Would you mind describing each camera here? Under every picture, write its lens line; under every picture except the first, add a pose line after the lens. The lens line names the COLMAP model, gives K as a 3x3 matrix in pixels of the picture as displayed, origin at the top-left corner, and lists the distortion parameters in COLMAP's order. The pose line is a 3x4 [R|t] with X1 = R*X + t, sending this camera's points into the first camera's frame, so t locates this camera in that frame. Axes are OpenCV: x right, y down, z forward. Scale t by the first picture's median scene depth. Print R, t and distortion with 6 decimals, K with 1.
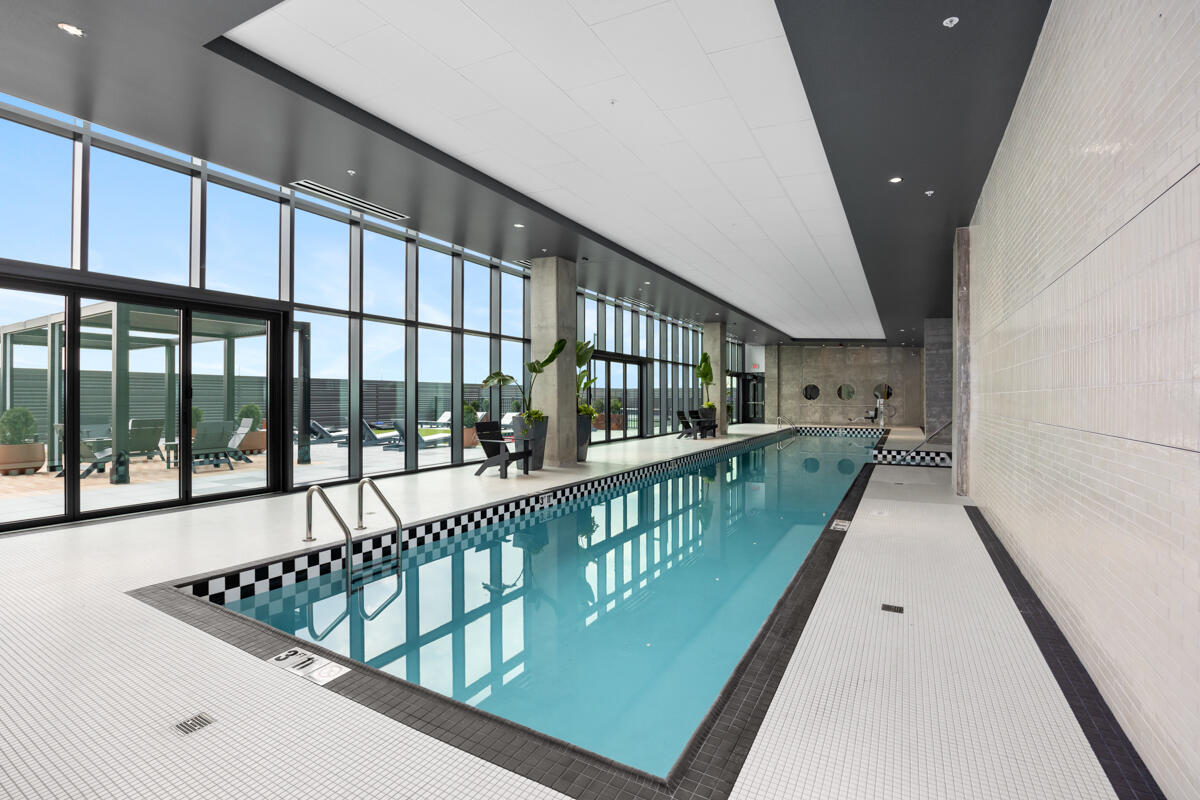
lens RADIAL K [[537.7, 0, 600.0], [0, 537.7, 400.0], [0, 0, 1]] dist [-0.023292, 0.000010]
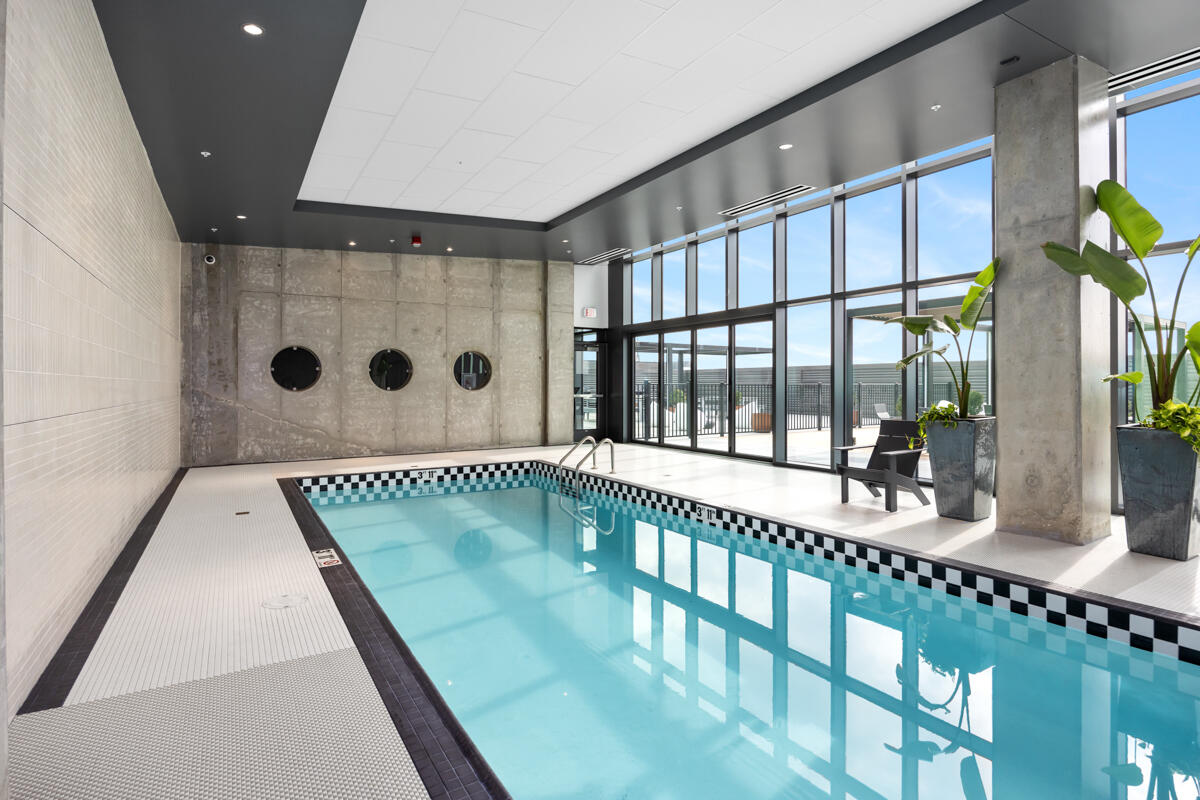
lens RADIAL K [[583.5, 0, 602.3], [0, 583.5, 385.3], [0, 0, 1]] dist [-0.000496, -0.000065]
pose [[-0.468464, 0.002291, -0.883480, 0.741250], [0.002296, 0.999996, 0.001375, -0.005023], [0.883480, -0.001384, -0.468468, 1.284431]]
